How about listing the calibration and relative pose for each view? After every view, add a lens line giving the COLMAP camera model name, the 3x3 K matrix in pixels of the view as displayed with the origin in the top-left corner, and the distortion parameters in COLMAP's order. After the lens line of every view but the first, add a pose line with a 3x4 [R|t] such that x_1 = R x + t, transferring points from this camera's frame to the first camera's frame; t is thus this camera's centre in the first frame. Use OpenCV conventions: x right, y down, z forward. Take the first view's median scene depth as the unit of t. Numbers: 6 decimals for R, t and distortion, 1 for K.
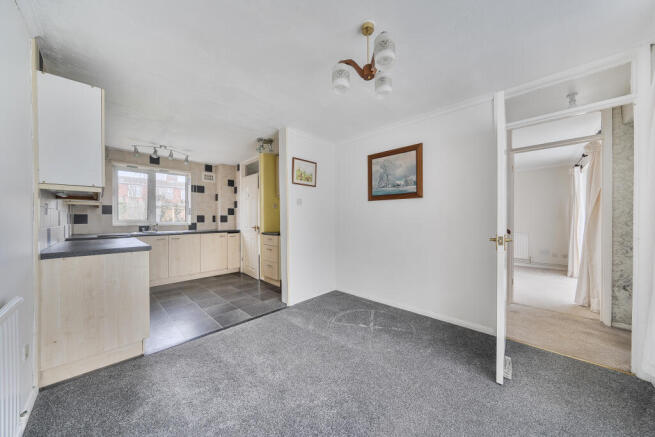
lens RADIAL K [[220.5, 0, 327.5], [0, 220.5, 218.5], [0, 0, 1]] dist [0.000171, -0.000001]
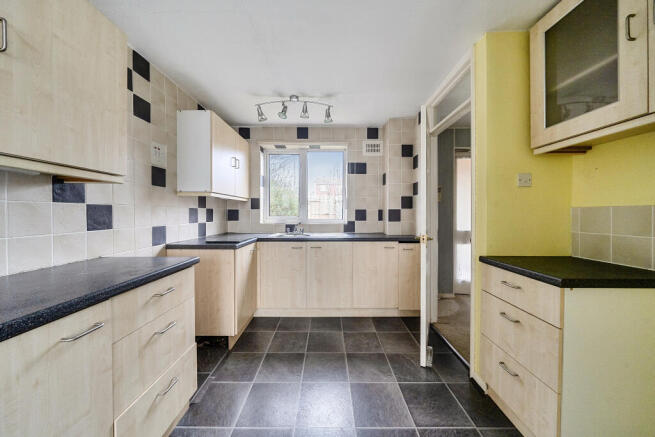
lens RADIAL K [[229.8, 0, 328.4], [0, 229.8, 212.0], [0, 0, 1]] dist [0.000039, 0.000009]
pose [[0.701511, 0.000921, -0.712658, -0.169805], [-0.000487, 1.000000, 0.000813, -0.007317], [0.712658, -0.000223, 0.701511, 0.467777]]
